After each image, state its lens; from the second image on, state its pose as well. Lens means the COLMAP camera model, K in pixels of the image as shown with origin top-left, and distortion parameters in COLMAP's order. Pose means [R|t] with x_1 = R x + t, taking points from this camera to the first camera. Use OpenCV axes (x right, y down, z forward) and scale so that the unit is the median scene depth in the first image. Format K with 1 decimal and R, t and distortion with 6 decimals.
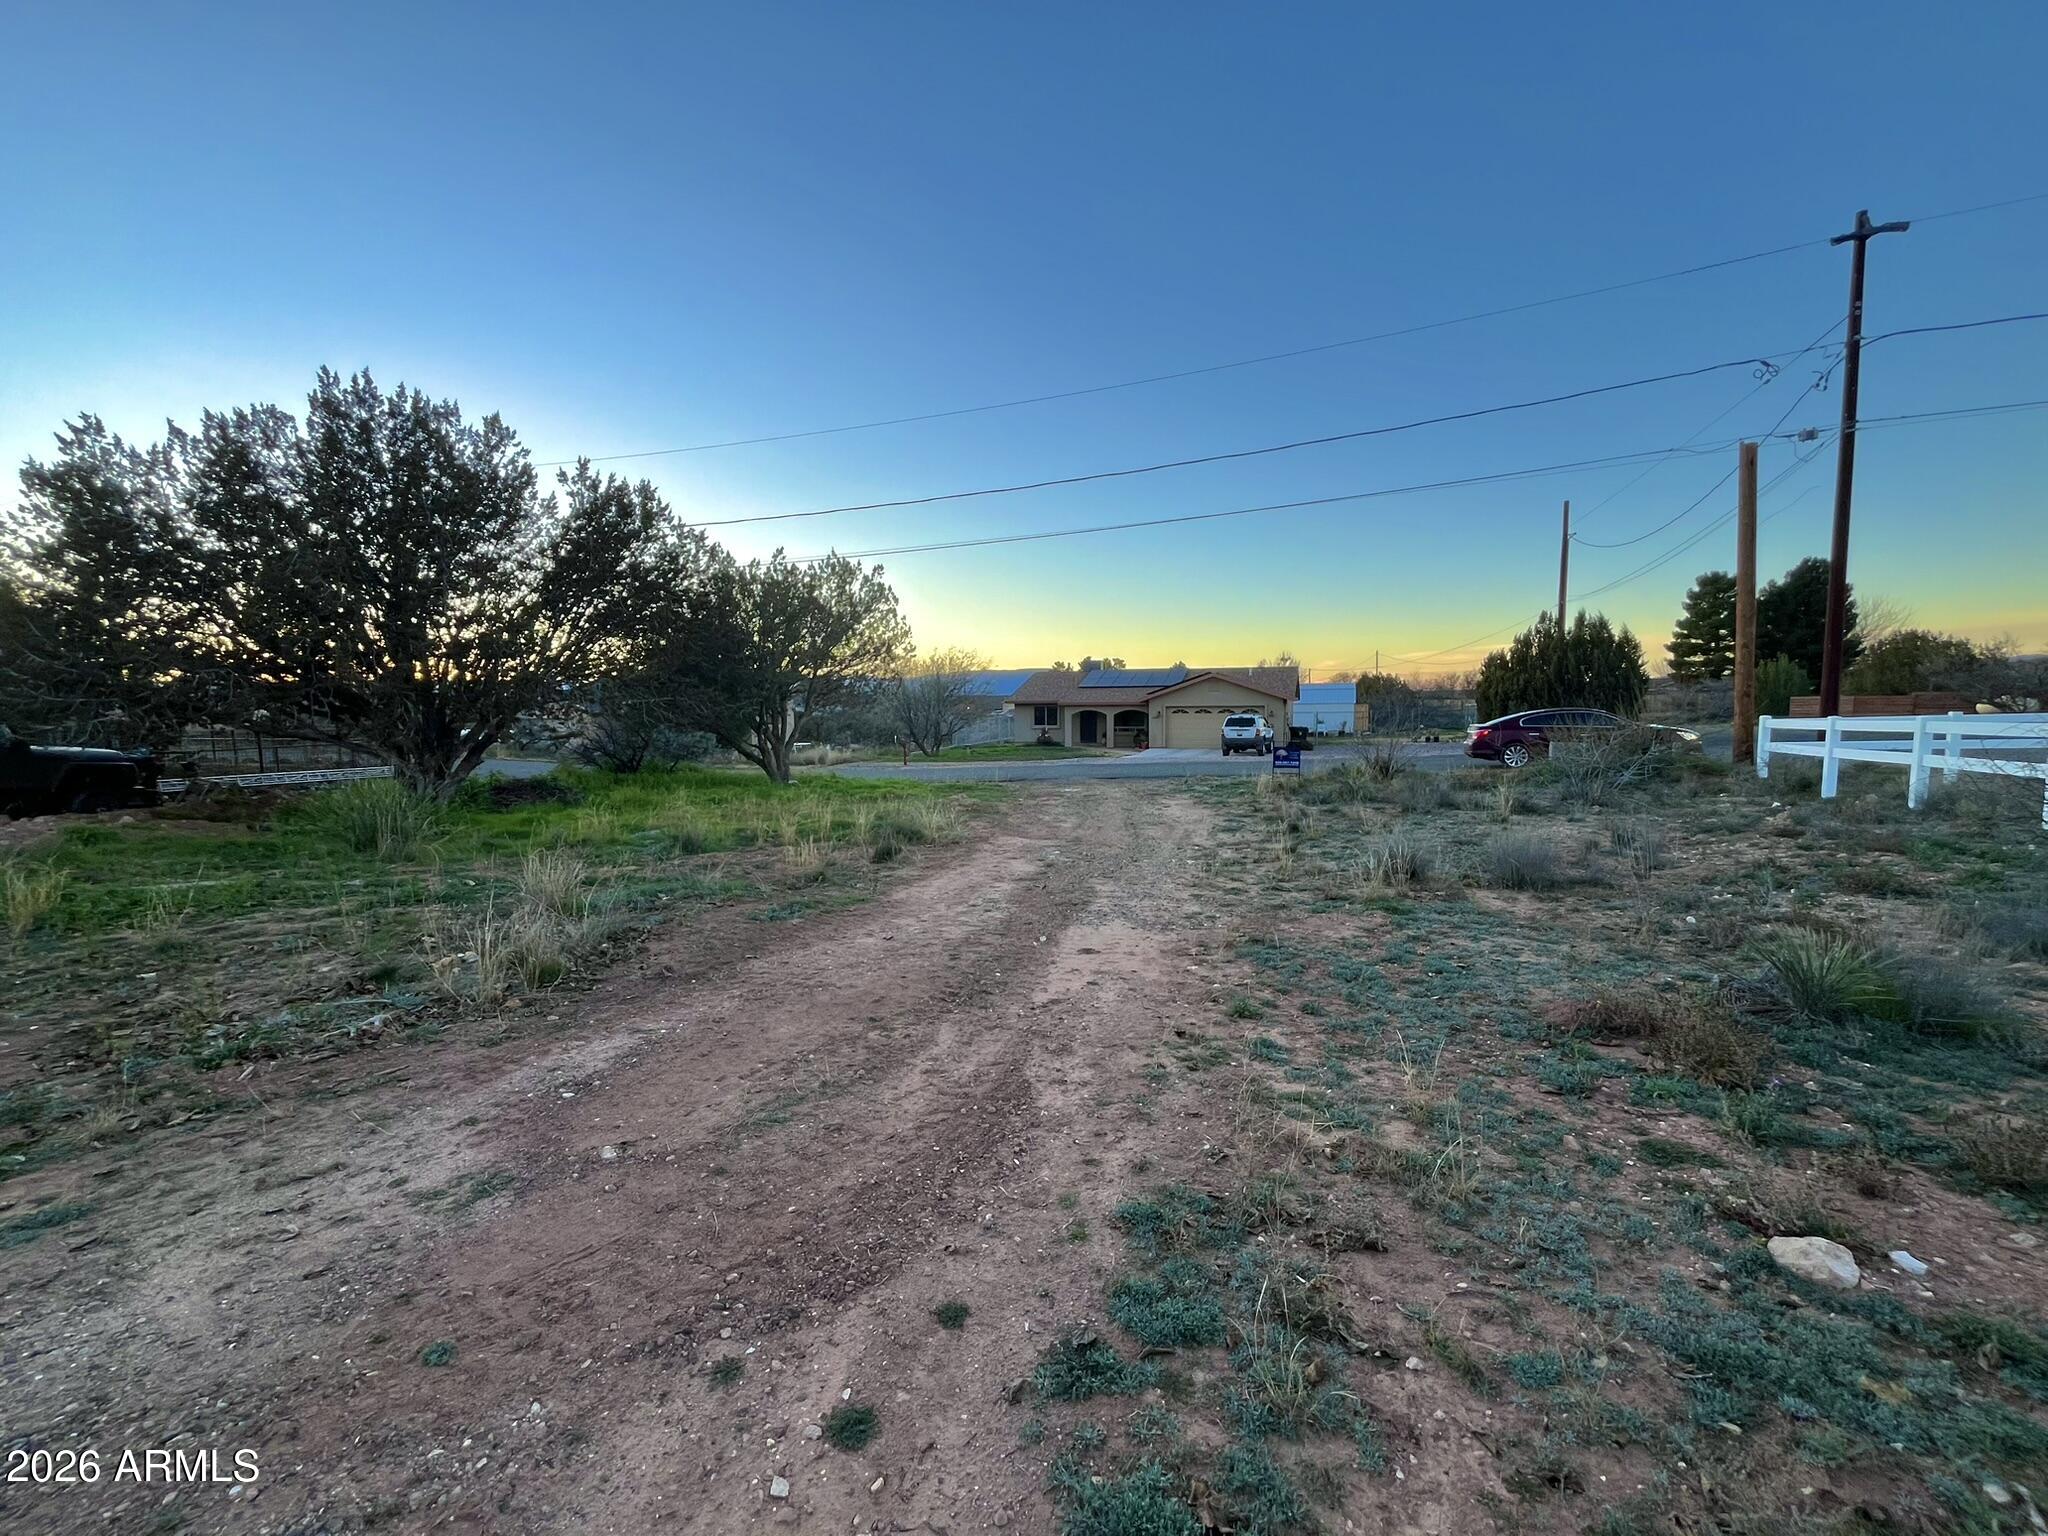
lens RADIAL K [[825.0, 0, 1024.0], [0, 825.0, 768.0], [0, 0, 1]] dist [-0.000393, -0.000283]
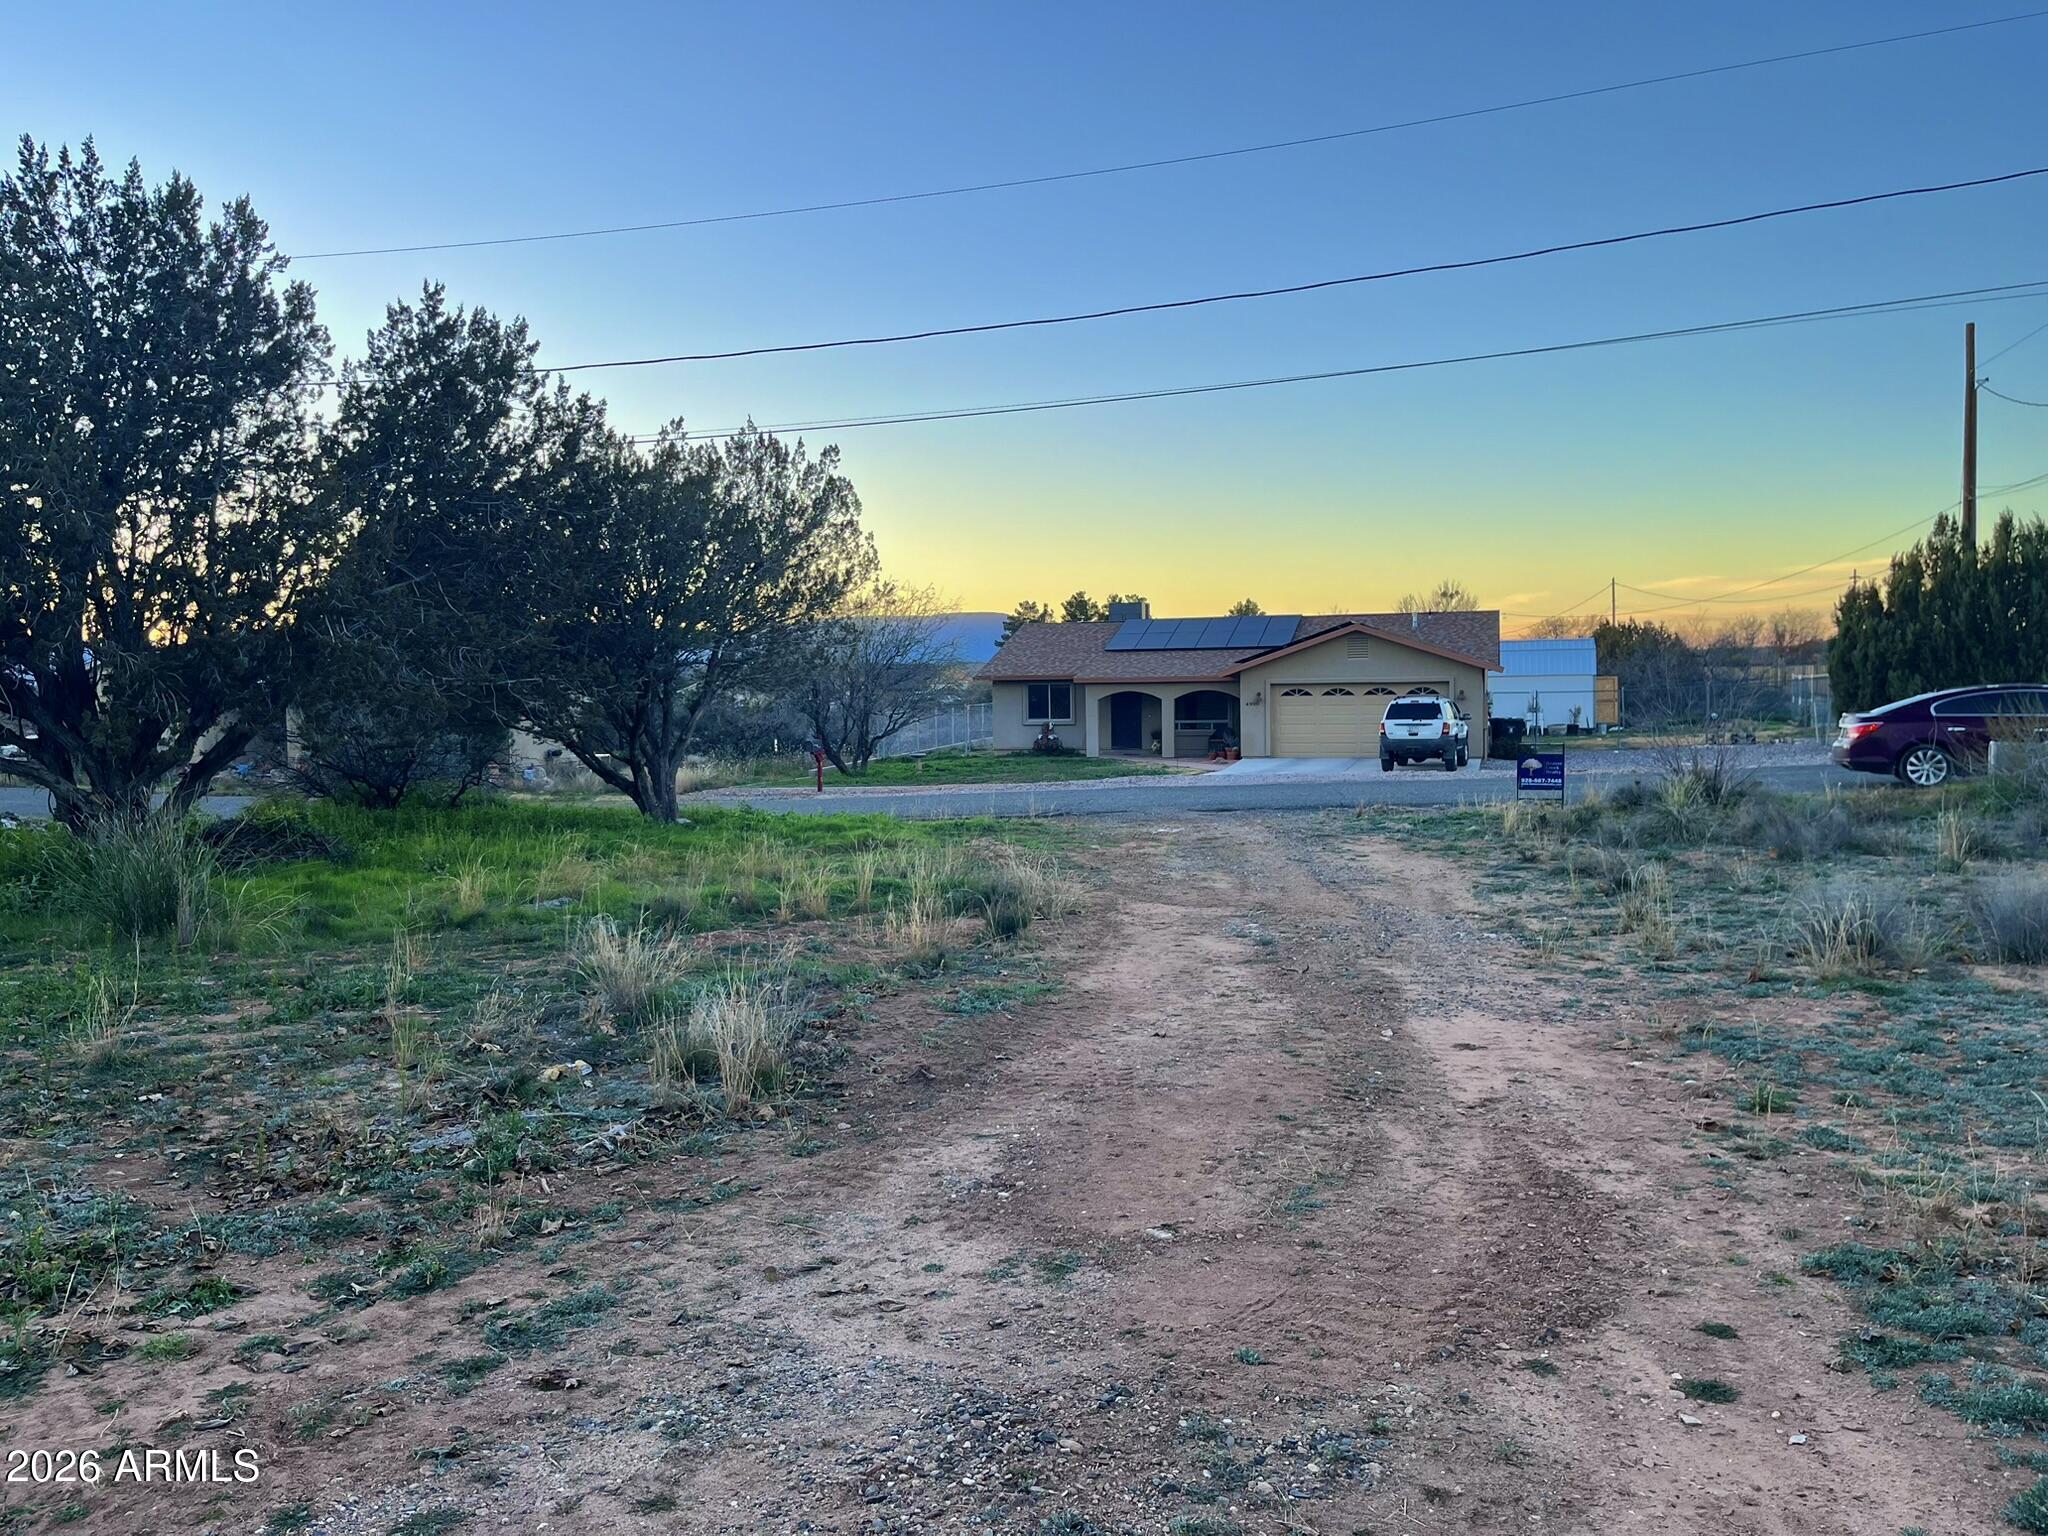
lens RADIAL K [[1513.3, 0, 1024.0], [0, 1513.3, 768.0], [0, 0, 1]] dist [0.069654, -0.088669]
pose [[0.999350, -0.007857, 0.035170, -0.080500], [0.008508, 0.999795, -0.018396, 0.001152], [-0.035018, 0.018683, 0.999212, -0.067923]]
